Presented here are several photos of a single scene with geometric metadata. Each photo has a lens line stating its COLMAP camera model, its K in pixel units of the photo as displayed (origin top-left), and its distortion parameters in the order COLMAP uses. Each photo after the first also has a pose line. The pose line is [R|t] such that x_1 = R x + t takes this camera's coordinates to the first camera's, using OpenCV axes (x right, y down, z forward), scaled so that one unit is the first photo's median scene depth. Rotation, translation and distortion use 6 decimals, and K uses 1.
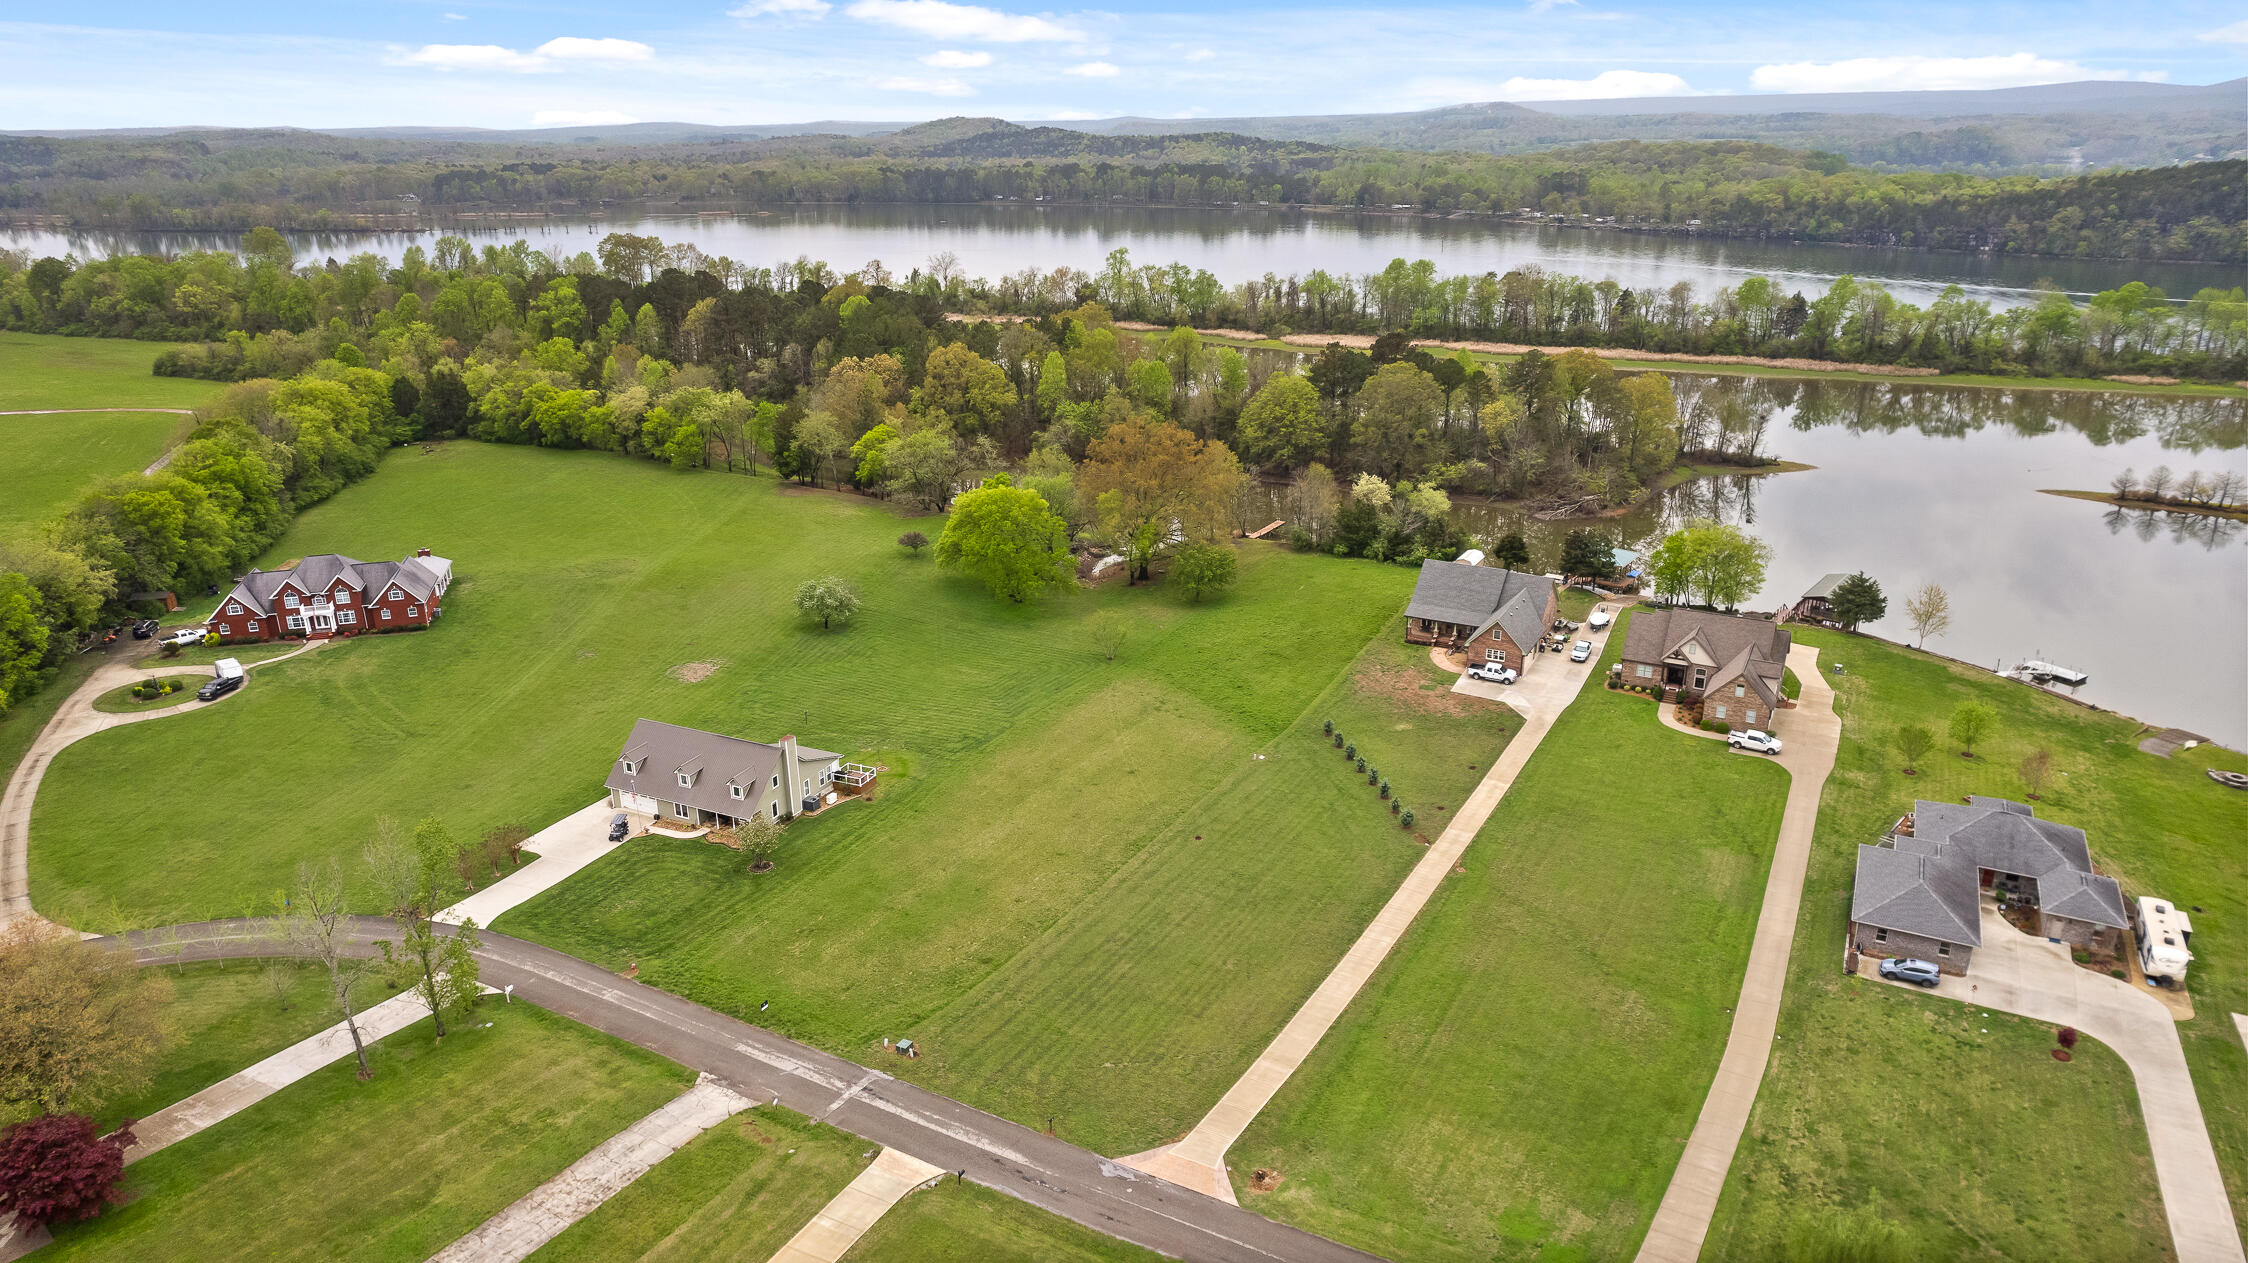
lens RADIAL K [[1450.6, 0, 1124.0], [0, 1450.6, 631.5], [0, 0, 1]] dist [-0.075448, 0.073566]
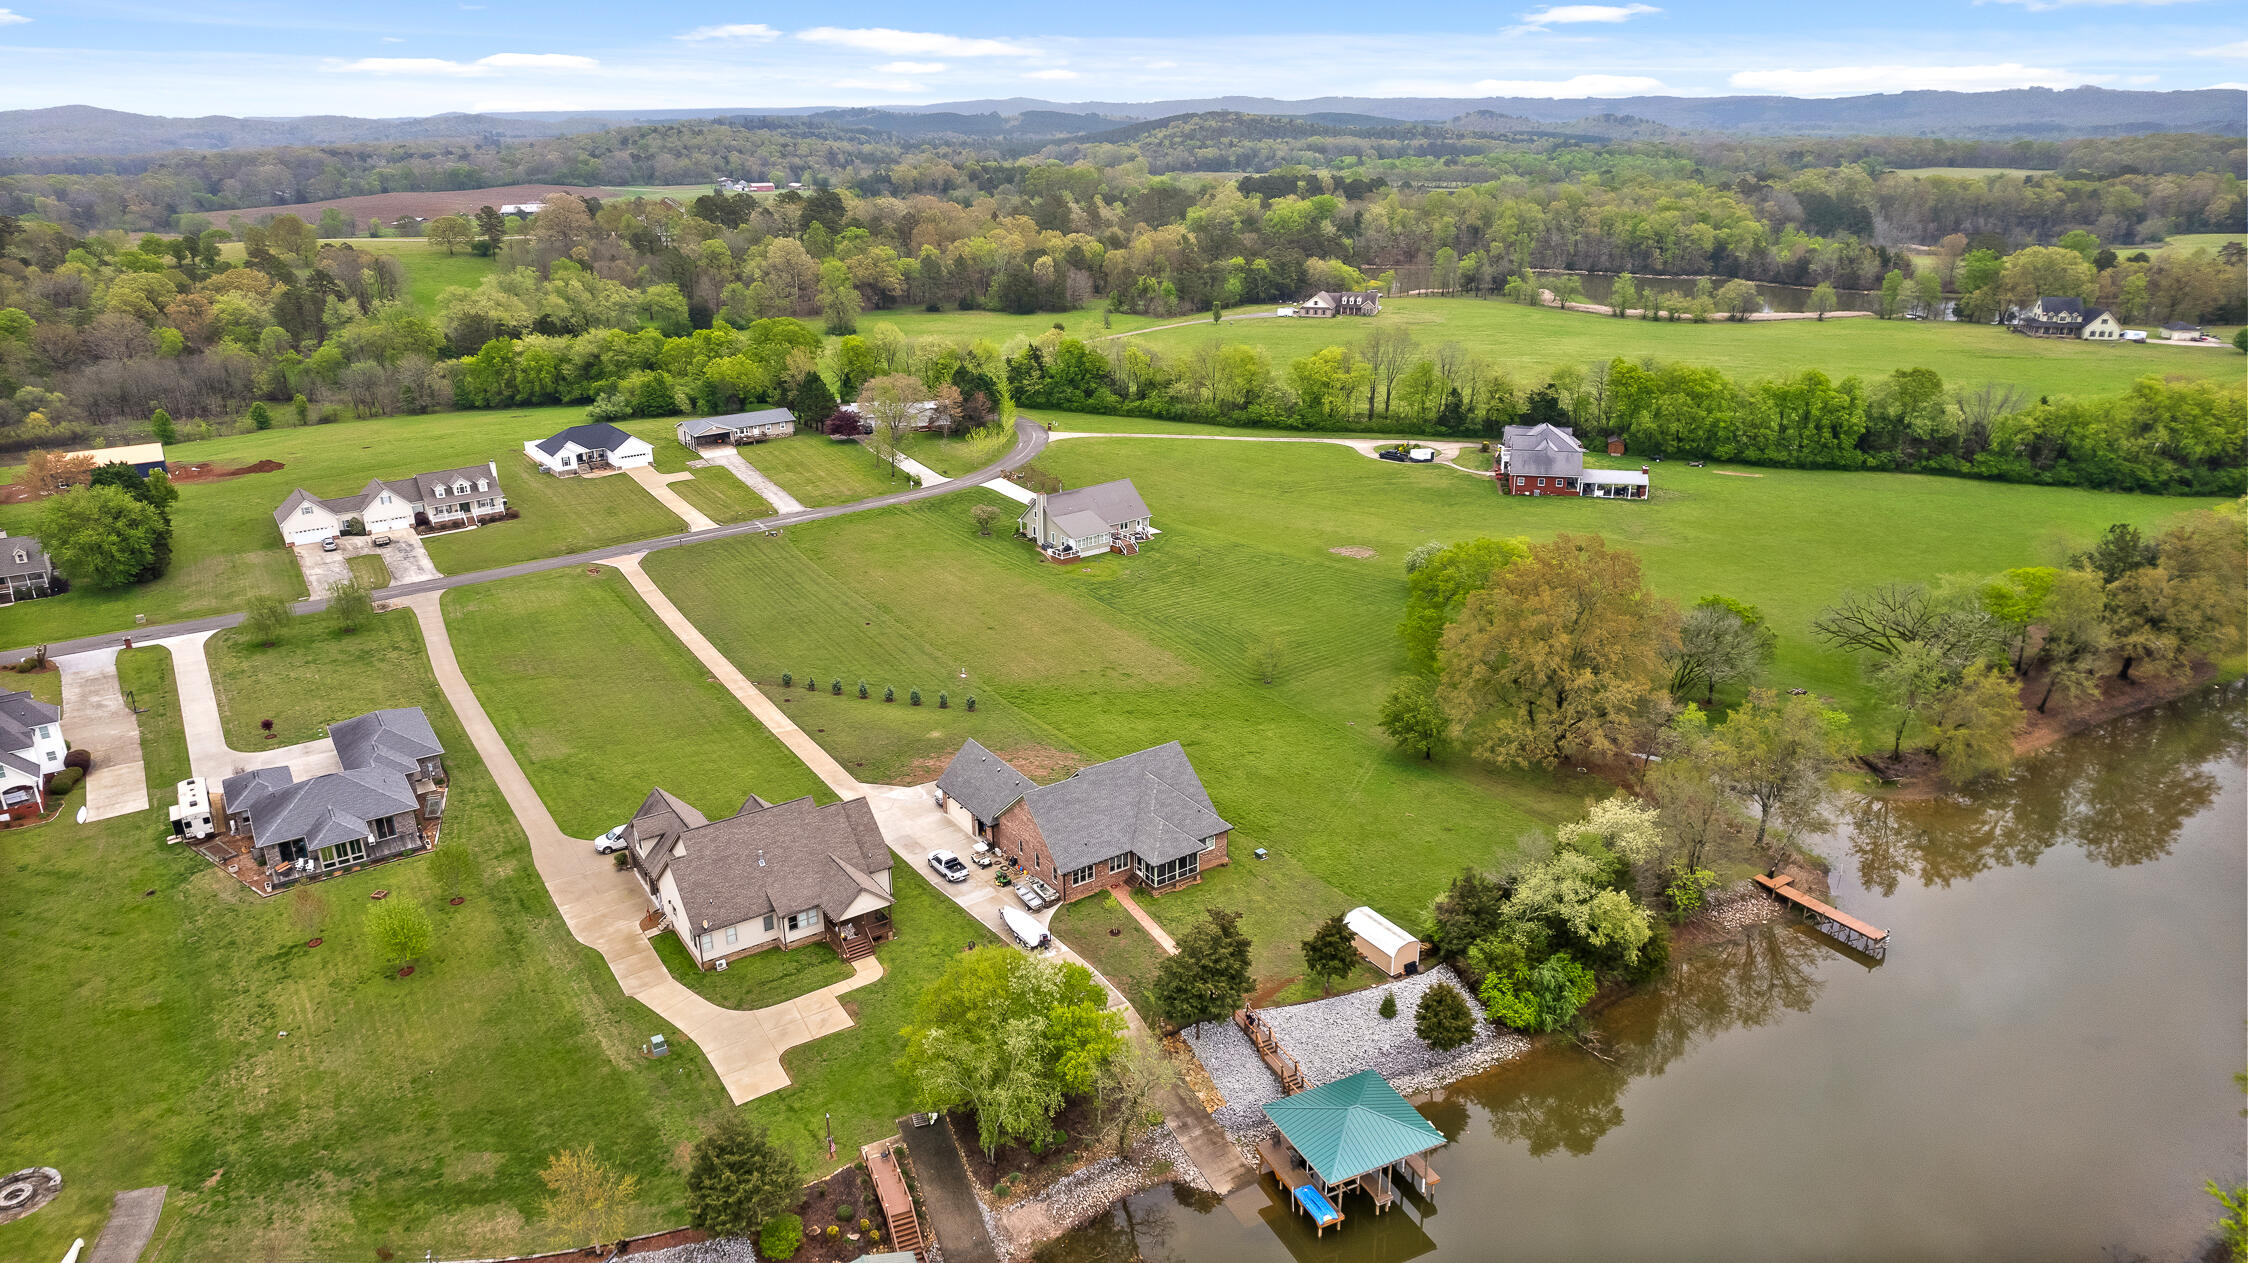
lens RADIAL K [[1450.6, 0, 1124.0], [0, 1450.6, 631.5], [0, 0, 1]] dist [-0.075448, 0.073566]
pose [[-0.463982, 0.314535, -0.828124, 0.913474], [-0.286818, 0.831142, 0.476380, -0.489290], [0.838127, 0.458552, -0.295421, 1.354612]]
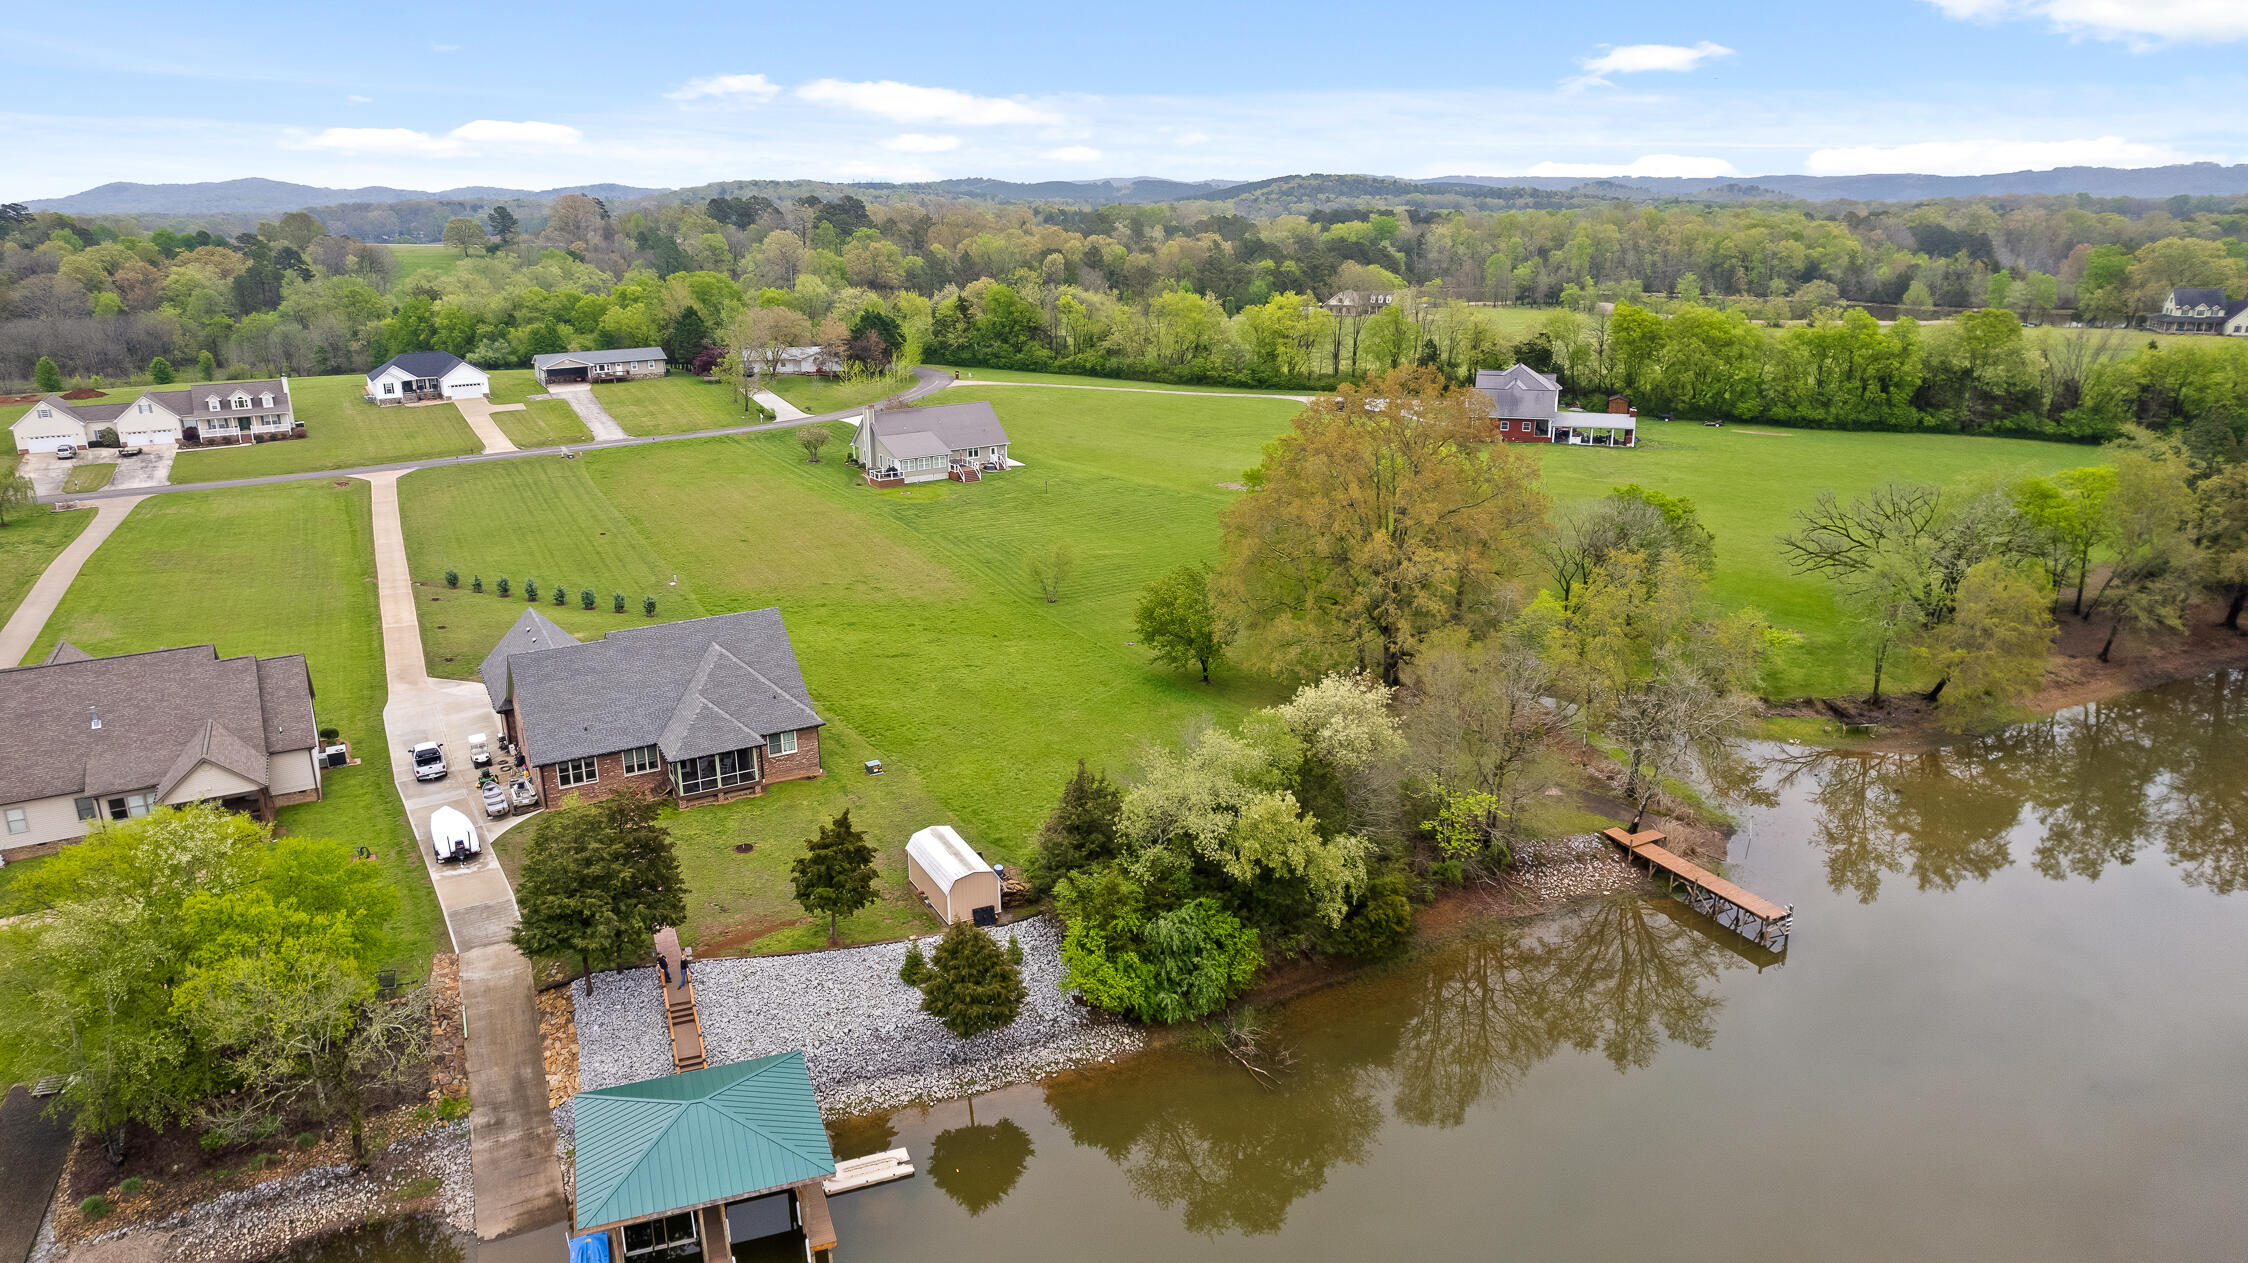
lens RADIAL K [[1450.6, 0, 1124.0], [0, 1450.6, 631.5], [0, 0, 1]] dist [-0.075448, 0.073566]
pose [[-0.538790, 0.255172, -0.802865, 0.630719], [-0.274354, 0.847921, 0.453607, -0.347827], [0.796515, 0.464668, -0.386844, 1.508572]]
